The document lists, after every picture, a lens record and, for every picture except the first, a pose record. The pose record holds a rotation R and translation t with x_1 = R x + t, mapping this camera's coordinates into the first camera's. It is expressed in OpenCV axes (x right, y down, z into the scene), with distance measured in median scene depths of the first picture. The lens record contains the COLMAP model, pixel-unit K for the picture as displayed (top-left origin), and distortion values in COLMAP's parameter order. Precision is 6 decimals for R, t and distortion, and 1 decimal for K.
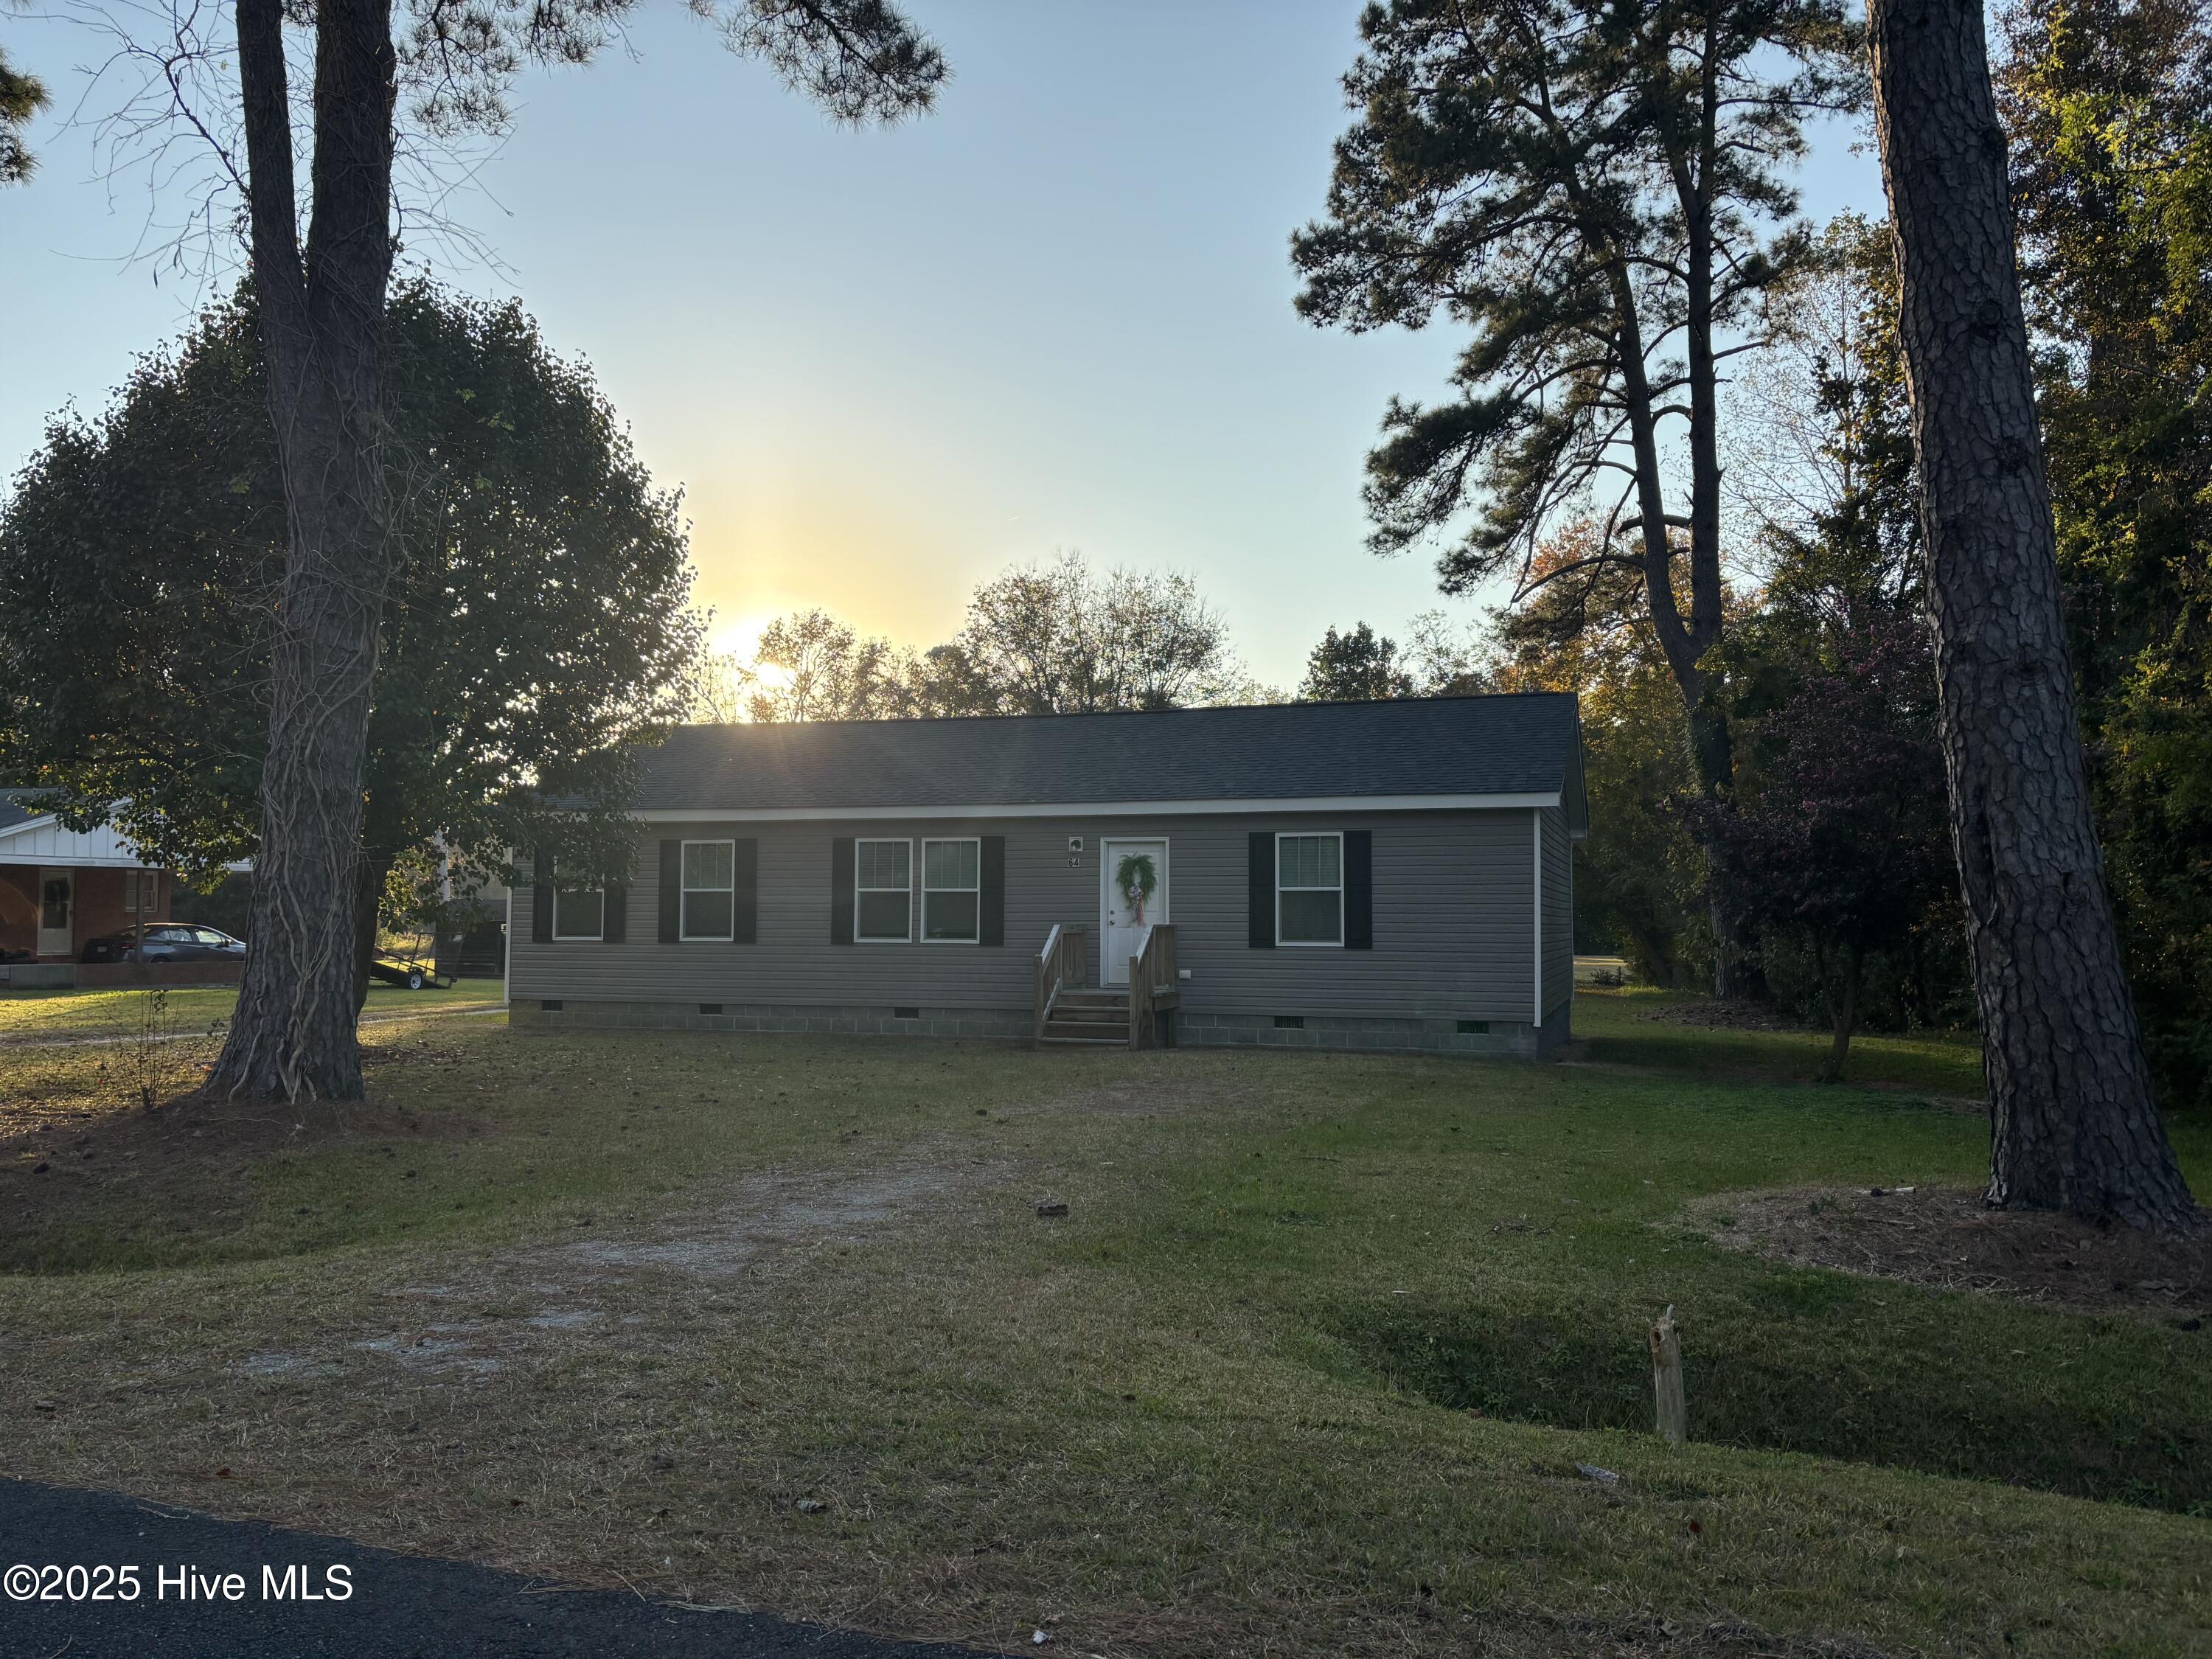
lens RADIAL K [[1662.3, 0, 1113.0], [0, 1662.3, 836.1], [0, 0, 1]] dist [0.041276, -0.022949]
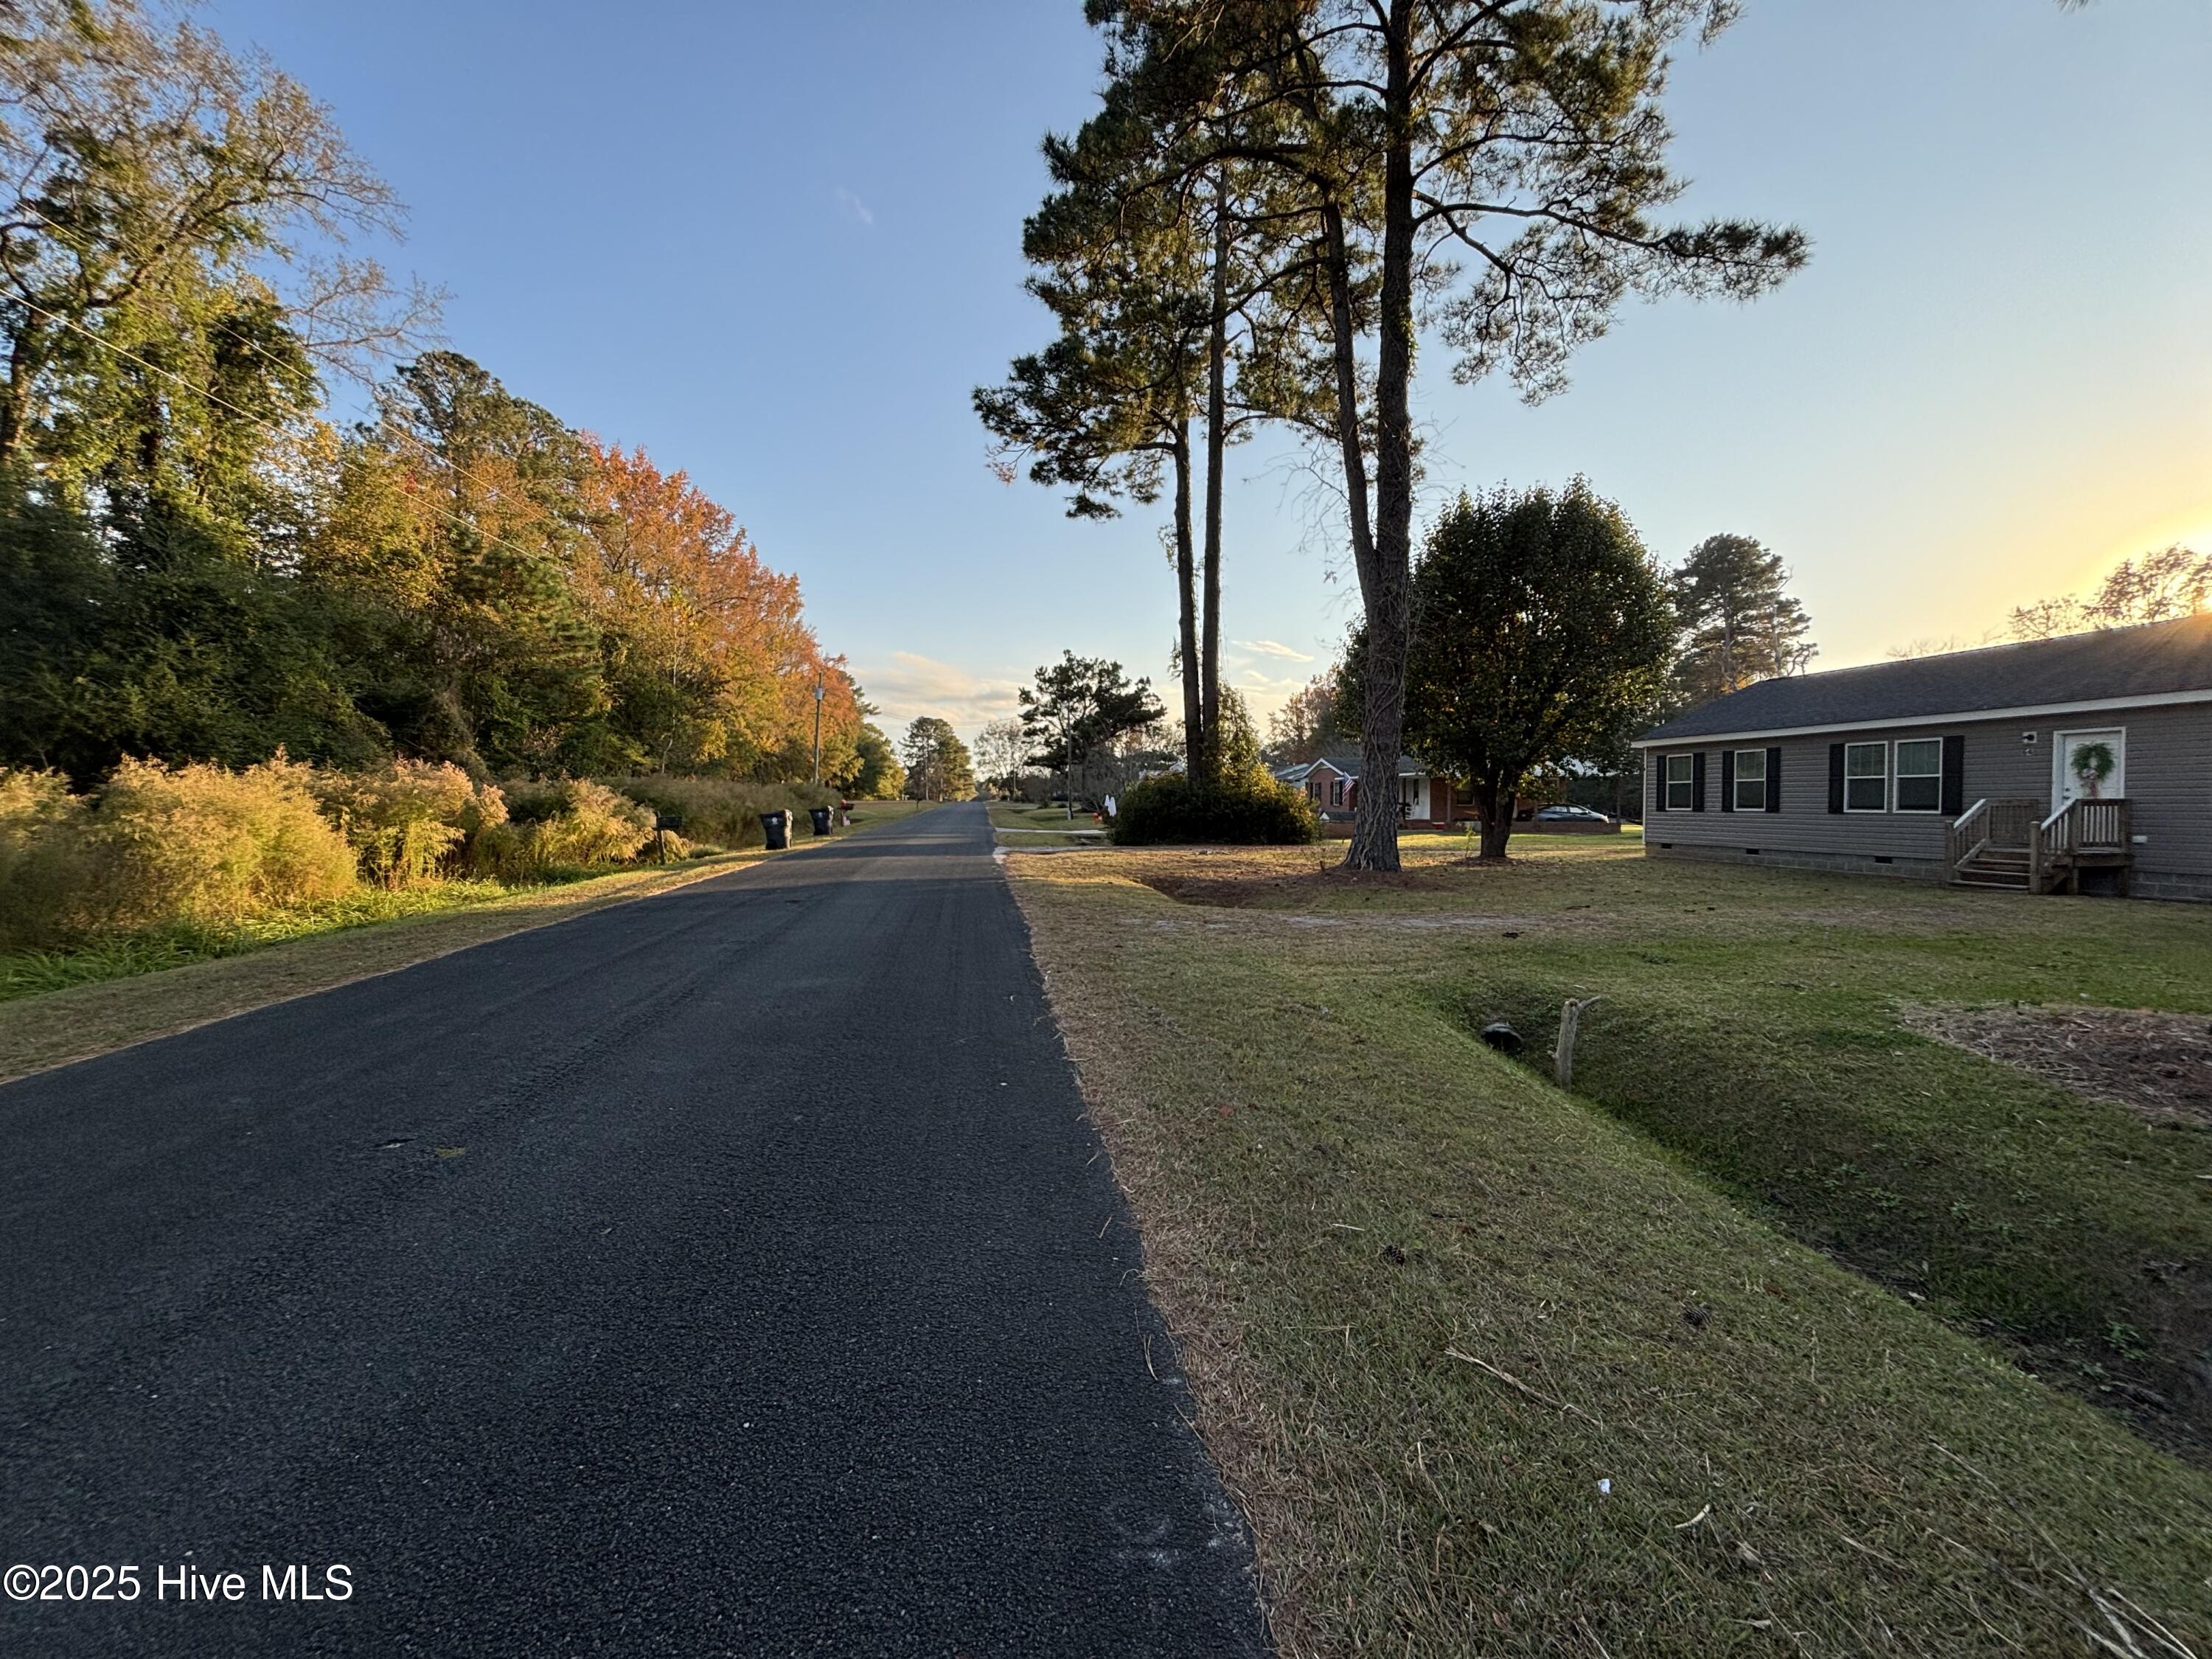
lens RADIAL K [[886.4, 0, 1098.1], [0, 886.4, 816.3], [0, 0, 1]] dist [0.000726, -0.000003]
pose [[0.449736, 0.009570, -0.893110, 0.264809], [0.047366, 0.998280, 0.034549, 0.007445], [0.891905, -0.057841, 0.448509, 0.028806]]
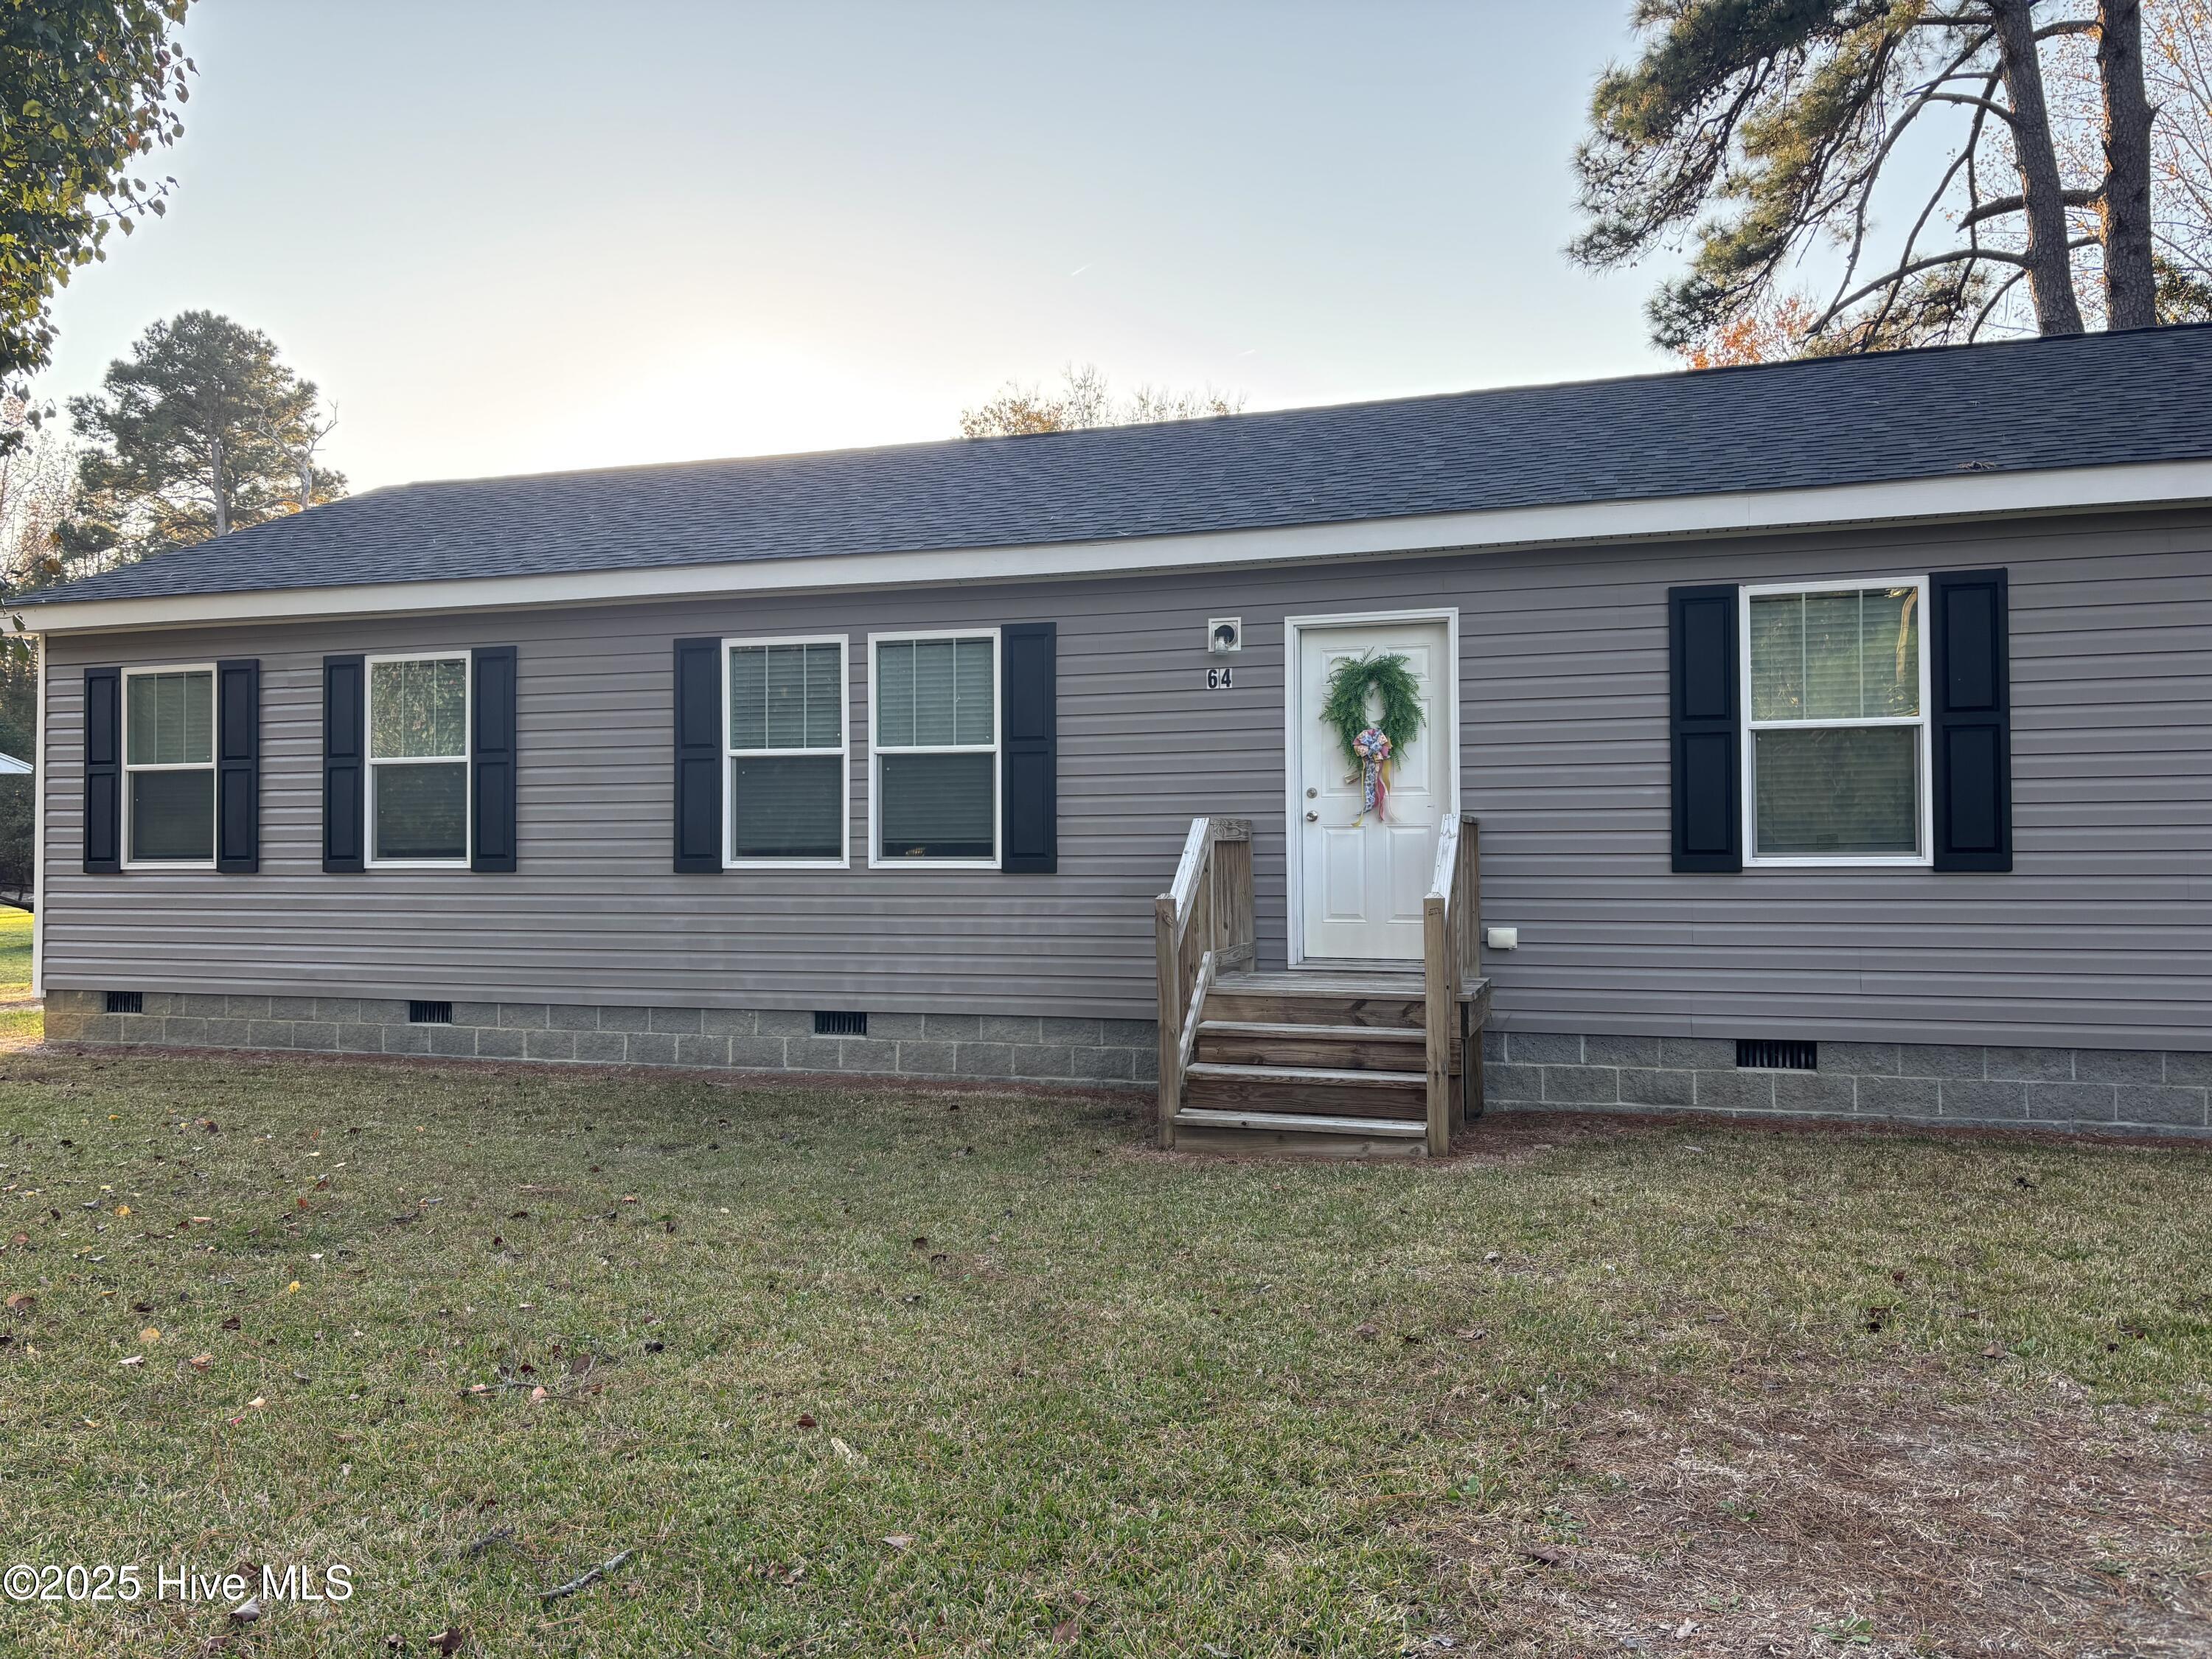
lens RADIAL K [[1662.3, 0, 1111.2], [0, 1662.3, 836.4], [0, 0, 1]] dist [0.041276, -0.022949]
pose [[0.999937, -0.008878, 0.006852, -0.053764], [0.008582, 0.999077, 0.042090, 0.037564], [-0.007219, -0.042029, 0.999090, 0.554563]]
